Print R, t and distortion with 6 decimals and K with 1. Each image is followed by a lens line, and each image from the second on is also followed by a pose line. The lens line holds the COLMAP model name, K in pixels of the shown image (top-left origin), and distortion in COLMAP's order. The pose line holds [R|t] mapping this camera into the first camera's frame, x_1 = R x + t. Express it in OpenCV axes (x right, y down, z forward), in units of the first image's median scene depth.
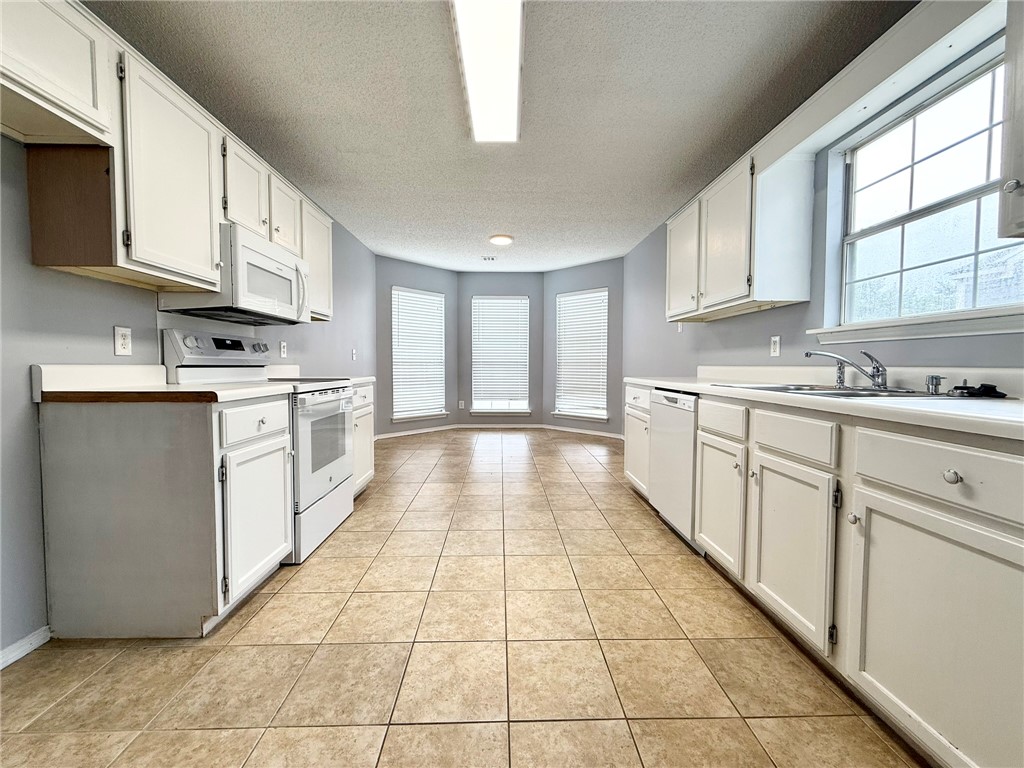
lens RADIAL K [[410.6, 0, 510.7], [0, 410.6, 382.6], [0, 0, 1]] dist [0.000697, 0.000033]
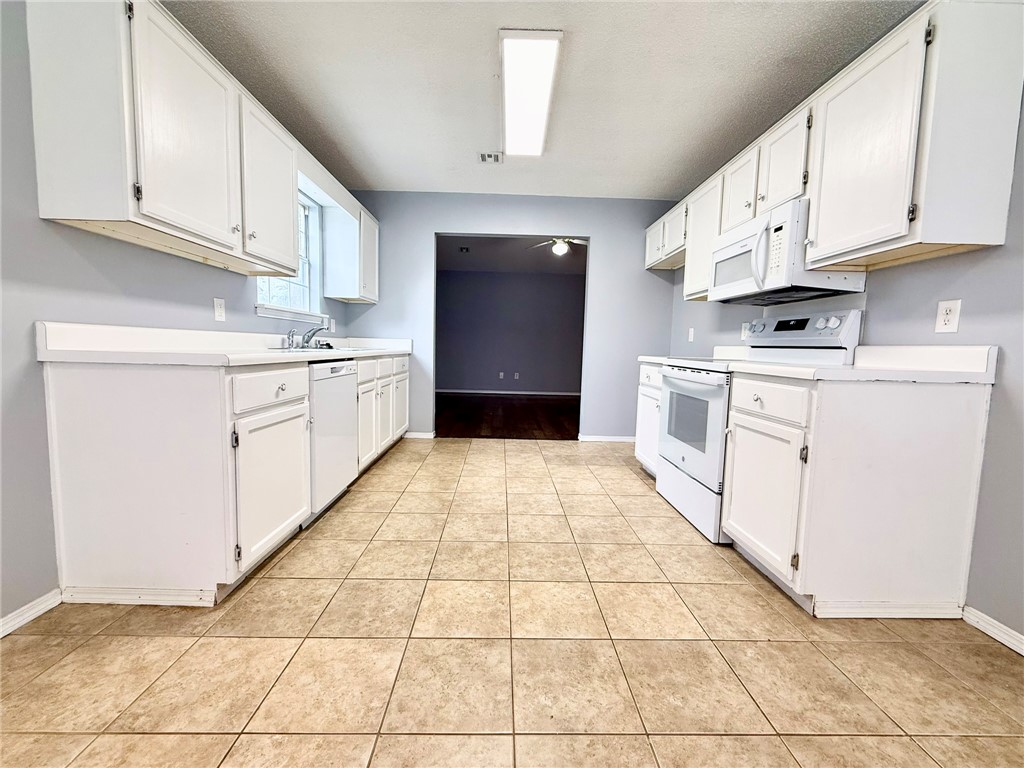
lens RADIAL K [[410.6, 0, 510.7], [0, 410.6, 382.6], [0, 0, 1]] dist [0.000697, 0.000033]
pose [[-0.999617, -0.027660, 0.001157, -0.018485], [-0.027263, 0.990811, 0.132477, -0.067524], [-0.004811, 0.132395, -0.991185, 1.962141]]
